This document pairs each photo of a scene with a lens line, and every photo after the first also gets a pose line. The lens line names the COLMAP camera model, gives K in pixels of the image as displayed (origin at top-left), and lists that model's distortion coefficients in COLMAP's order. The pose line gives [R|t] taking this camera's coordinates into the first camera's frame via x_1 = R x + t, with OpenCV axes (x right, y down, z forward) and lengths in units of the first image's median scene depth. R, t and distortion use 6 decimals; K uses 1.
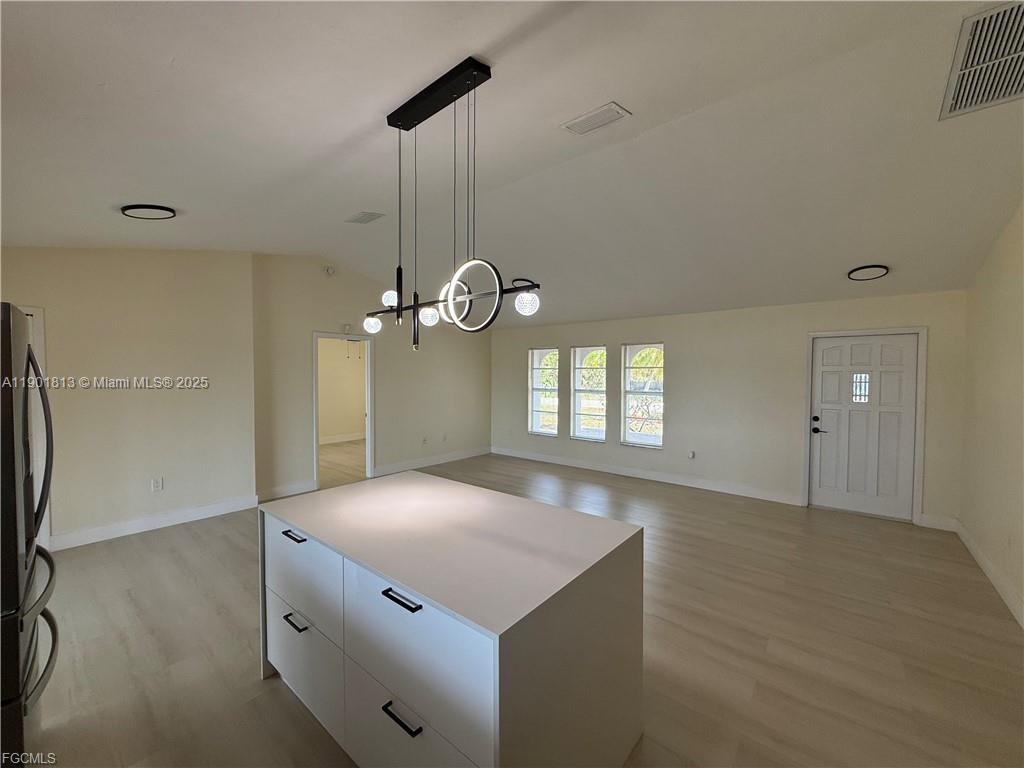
lens RADIAL K [[407.4, 0, 510.1], [0, 407.4, 385.4], [0, 0, 1]] dist [-0.001385, 0.000684]
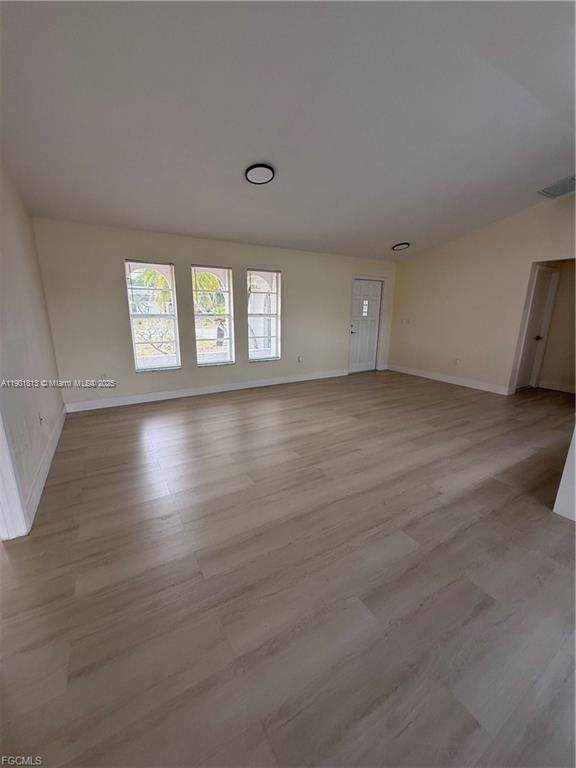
lens RADIAL K [[305.6, 0, 287.4], [0, 305.6, 382.1], [0, 0, 1]] dist [-0.001385, 0.000684]
pose [[0.328506, -0.226165, 0.917024, -0.503339], [0.017934, 0.972226, 0.233355, 0.002173], [-0.944332, -0.060213, 0.323438, 0.640240]]
